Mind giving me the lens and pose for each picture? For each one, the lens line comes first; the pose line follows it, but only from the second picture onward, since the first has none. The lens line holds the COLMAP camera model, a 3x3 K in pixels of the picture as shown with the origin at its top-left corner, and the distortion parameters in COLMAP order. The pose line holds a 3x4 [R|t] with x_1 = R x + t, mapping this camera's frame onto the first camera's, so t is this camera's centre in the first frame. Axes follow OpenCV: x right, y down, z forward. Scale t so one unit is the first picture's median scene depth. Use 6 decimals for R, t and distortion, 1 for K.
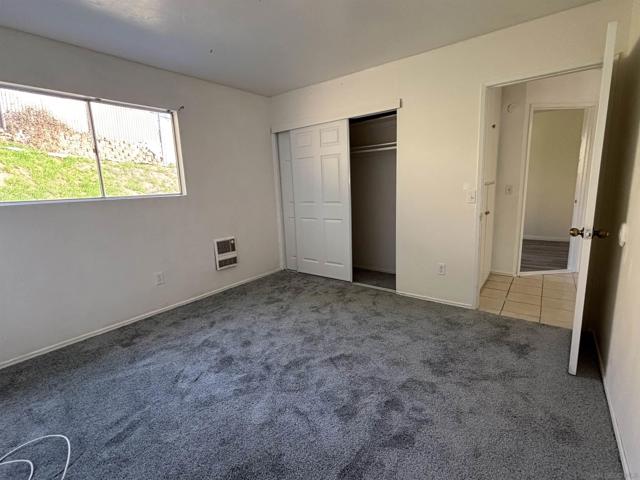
lens RADIAL K [[304.1, 0, 320.0], [0, 304.1, 240.0], [0, 0, 1]] dist [0.003747, -0.000262]
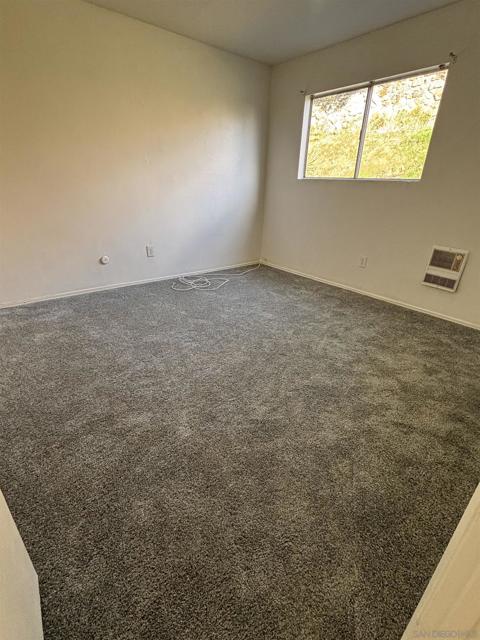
lens RADIAL K [[304.1, 0, 240.0], [0, 304.1, 320.0], [0, 0, 1]] dist [0.003747, -0.000262]
pose [[-0.235935, 0.434086, -0.869427, 0.575102], [-0.194087, 0.855610, 0.479856, -0.125017], [0.952190, 0.281959, -0.117618, 0.721400]]
